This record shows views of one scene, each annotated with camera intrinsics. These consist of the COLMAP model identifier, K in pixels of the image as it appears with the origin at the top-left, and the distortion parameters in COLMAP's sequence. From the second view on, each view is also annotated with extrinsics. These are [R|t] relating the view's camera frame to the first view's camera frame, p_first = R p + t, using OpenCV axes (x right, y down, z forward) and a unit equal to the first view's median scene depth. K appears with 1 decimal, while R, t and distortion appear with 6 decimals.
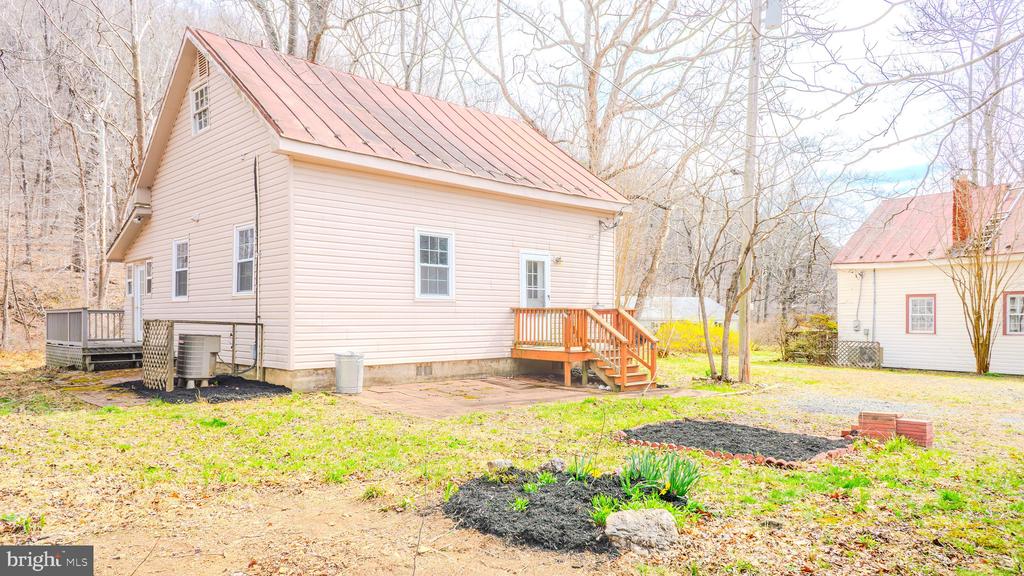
lens RADIAL K [[672.7, 0, 512.0], [0, 672.7, 318.0], [0, 0, 1]] dist [0.040542, -0.002039]
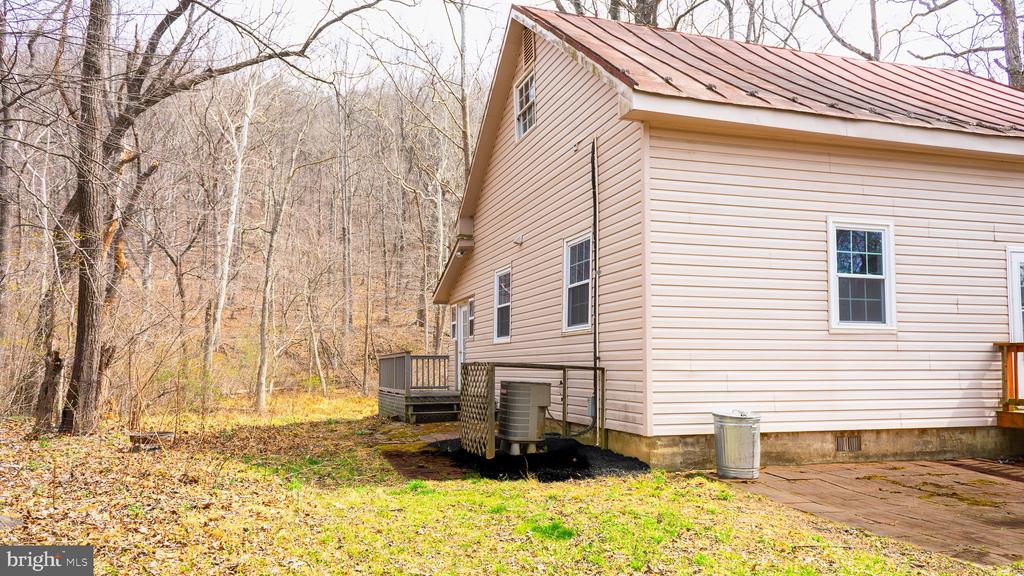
lens RADIAL K [[721.5, 0, 509.1], [0, 721.5, 334.7], [0, 0, 1]] dist [0.067731, -0.000781]
pose [[0.902702, -0.020555, -0.429775, -0.120657], [0.001292, 0.998983, -0.045065, 0.007306], [0.430264, 0.040125, 0.901811, 0.246466]]
